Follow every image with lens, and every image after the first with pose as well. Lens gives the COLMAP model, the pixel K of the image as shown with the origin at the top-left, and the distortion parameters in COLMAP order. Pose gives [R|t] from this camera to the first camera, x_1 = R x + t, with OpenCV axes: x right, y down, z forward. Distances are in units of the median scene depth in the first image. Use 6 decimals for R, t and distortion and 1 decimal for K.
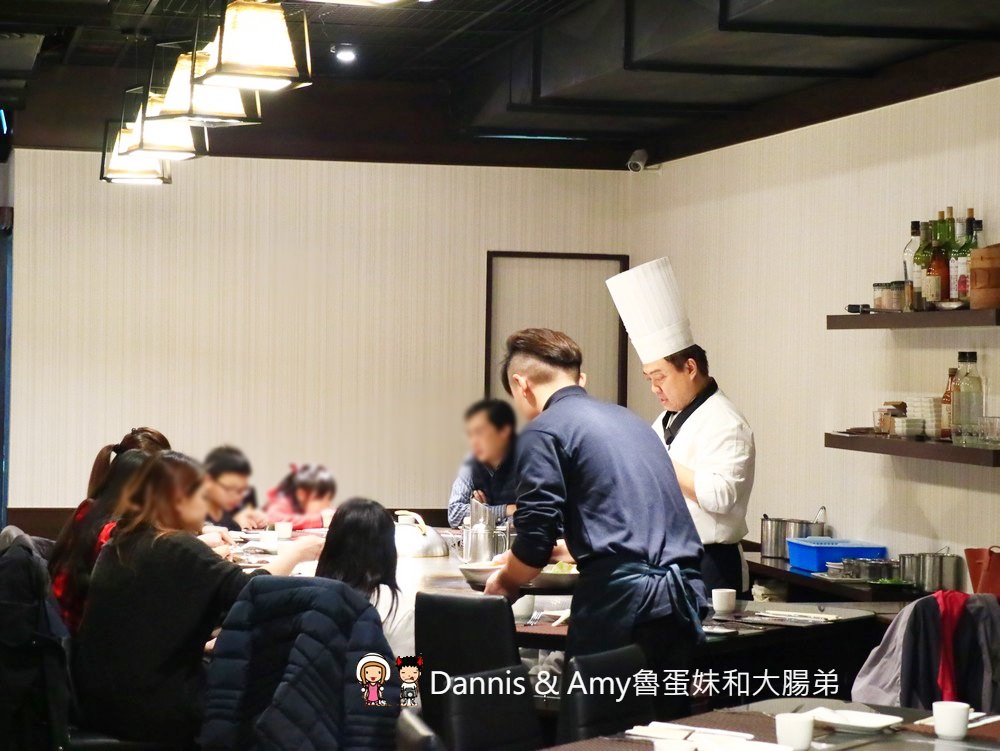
lens RADIAL K [[2467.9, 0, 500.0], [0, 2467.9, 375.5], [0, 0, 1]] dist [0.054597, -0.096117]
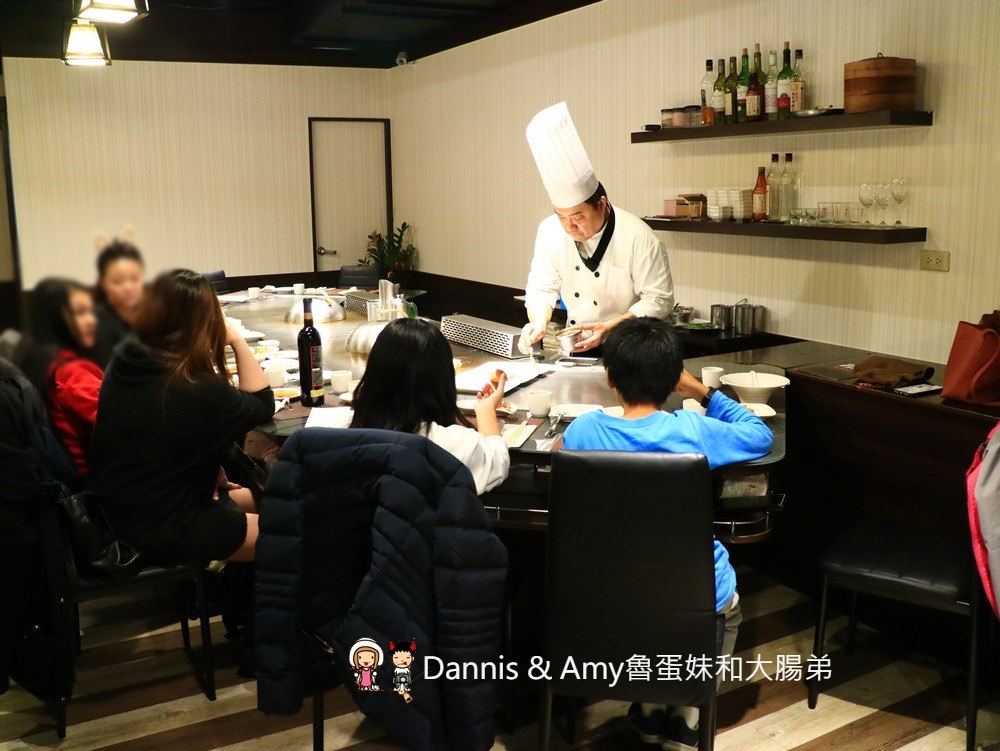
lens RADIAL K [[933.9, 0, 498.4], [0, 933.9, 344.3], [0, 0, 1]] dist [-0.115542, 0.018083]
pose [[0.962201, -0.078597, 0.260753, -0.086794], [0.035912, 0.985707, 0.164596, 0.004166], [-0.269963, -0.149010, 0.951271, 0.536179]]
